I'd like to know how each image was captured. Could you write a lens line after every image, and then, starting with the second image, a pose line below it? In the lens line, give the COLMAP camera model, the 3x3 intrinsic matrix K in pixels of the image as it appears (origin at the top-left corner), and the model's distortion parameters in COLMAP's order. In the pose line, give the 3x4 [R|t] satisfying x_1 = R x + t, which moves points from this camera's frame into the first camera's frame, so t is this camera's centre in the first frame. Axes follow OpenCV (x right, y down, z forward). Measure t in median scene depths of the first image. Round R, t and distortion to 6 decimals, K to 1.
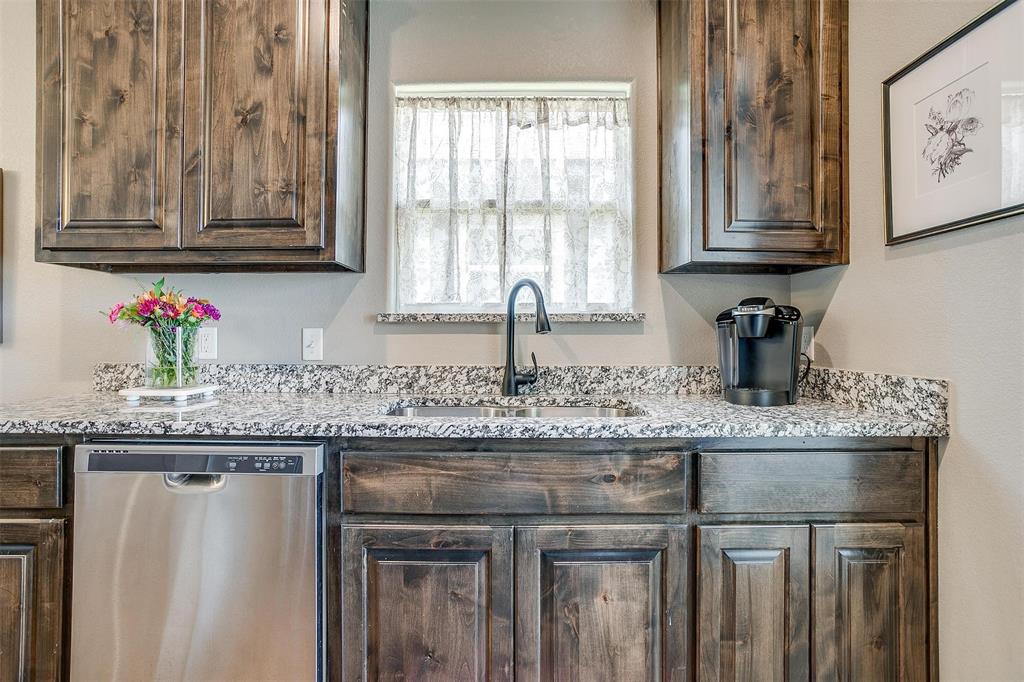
lens RADIAL K [[495.5, 0, 513.4], [0, 495.5, 328.8], [0, 0, 1]] dist [-0.047323, 0.023289]
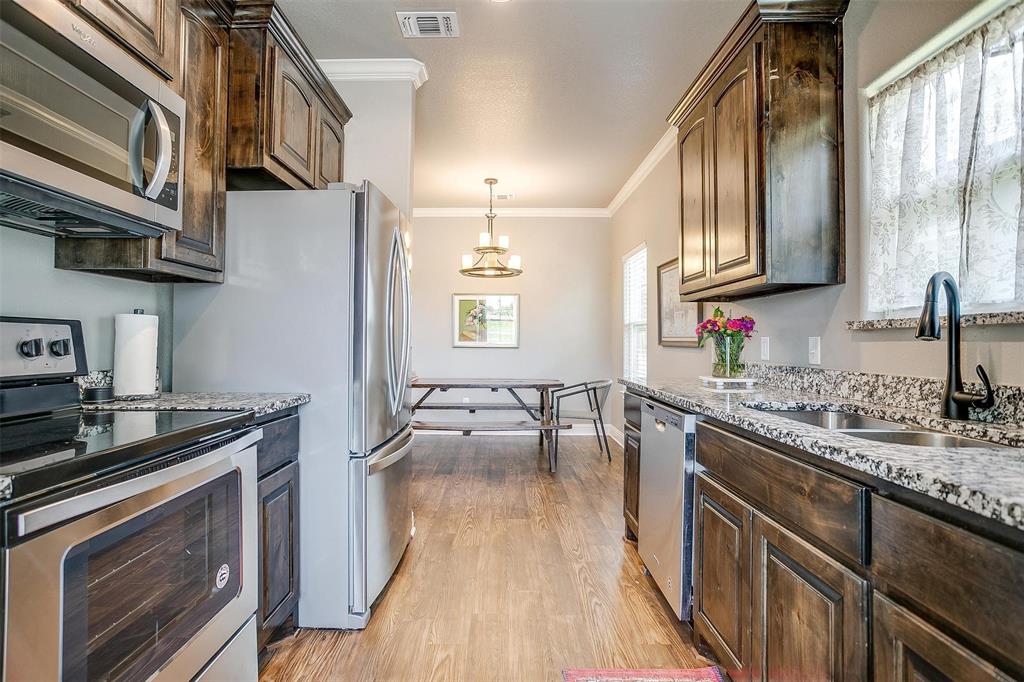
lens RADIAL K [[494.1, 0, 496.9], [0, 494.1, 333.1], [0, 0, 1]] dist [-0.044536, 0.018567]
pose [[-0.009857, -0.019307, -0.999765, 0.886137], [0.006976, 0.999788, -0.019376, 0.009258], [0.999927, -0.007165, -0.009720, 0.325219]]
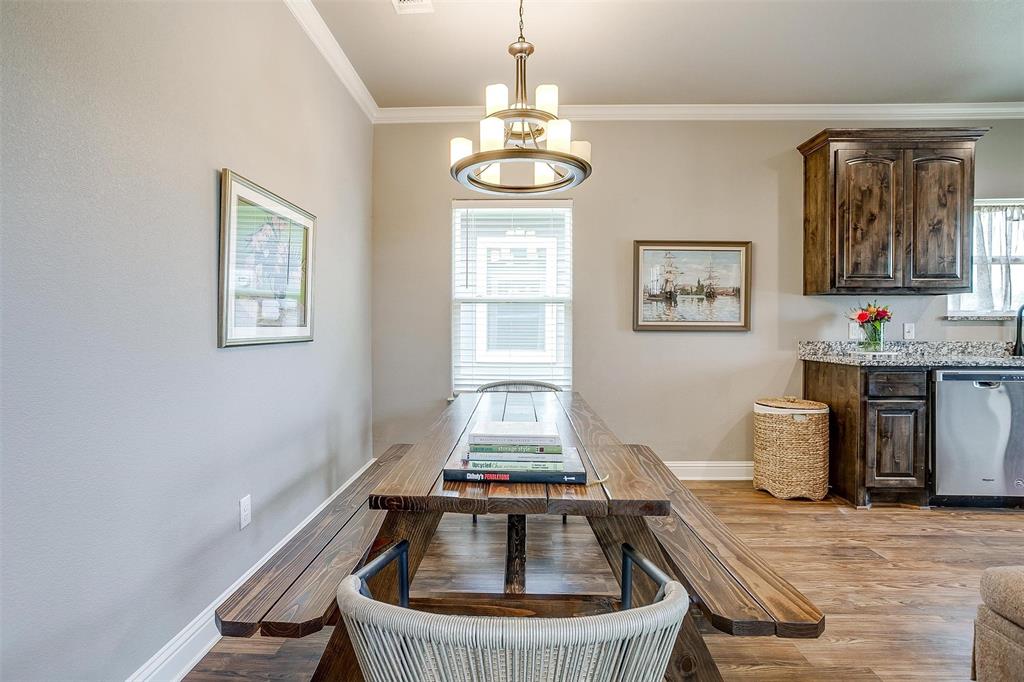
lens RADIAL K [[494.1, 0, 496.9], [0, 494.1, 333.1], [0, 0, 1]] dist [-0.044536, 0.018567]
pose [[0.999136, -0.000944, -0.041548, -2.415708], [0.002081, 0.999624, 0.027339, -0.022281], [0.041507, -0.027402, 0.998762, -1.251018]]
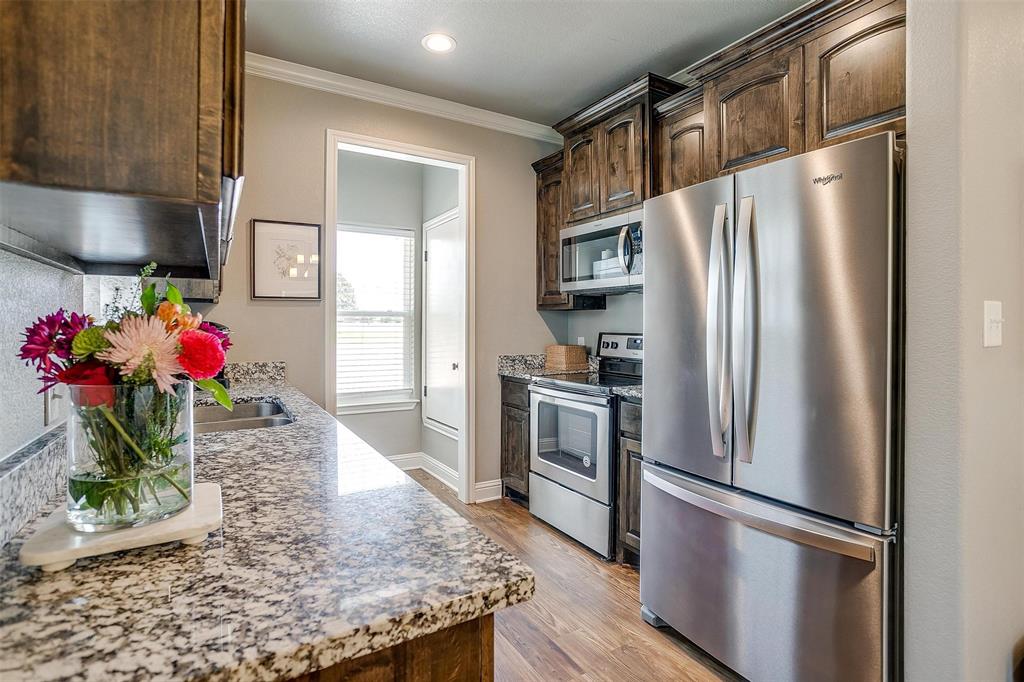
lens RADIAL K [[494.1, 0, 496.9], [0, 494.1, 333.1], [0, 0, 1]] dist [-0.044536, 0.018567]
pose [[-0.504608, -0.011844, 0.863267, -1.349500], [-0.010792, 0.999914, 0.007411, -0.049043], [-0.863281, -0.005577, -0.504692, 1.016609]]
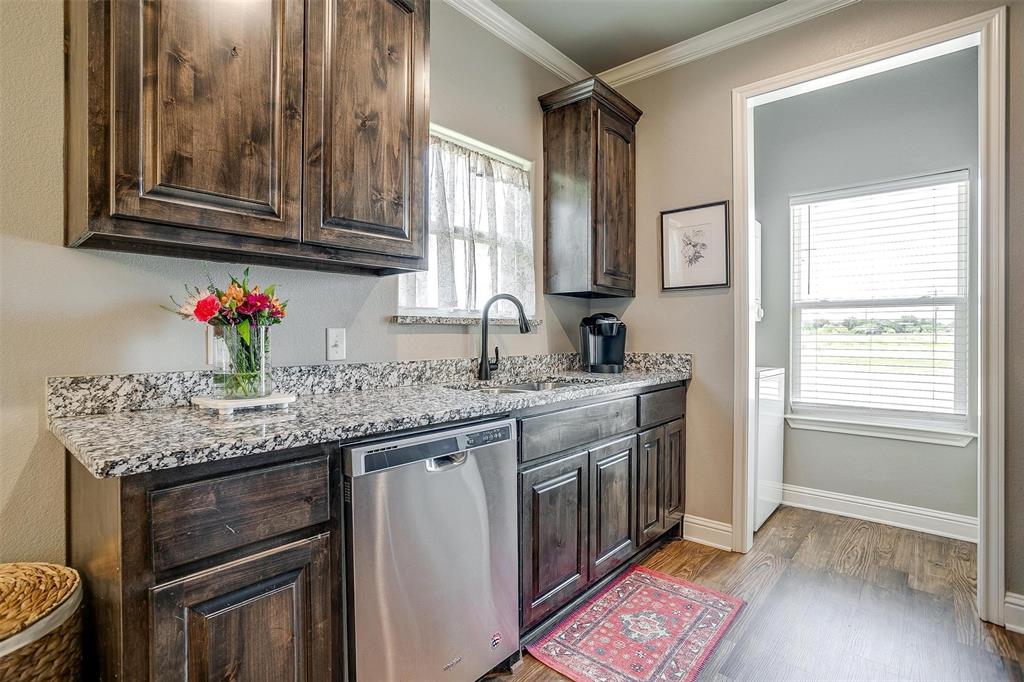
lens RADIAL K [[494.1, 0, 496.9], [0, 494.1, 333.1], [0, 0, 1]] dist [-0.044536, 0.018567]
pose [[0.668371, -0.000095, 0.743828, -1.127823], [-0.009046, 0.999925, 0.008256, -0.002845], [-0.743773, -0.012246, 0.668320, 0.100524]]
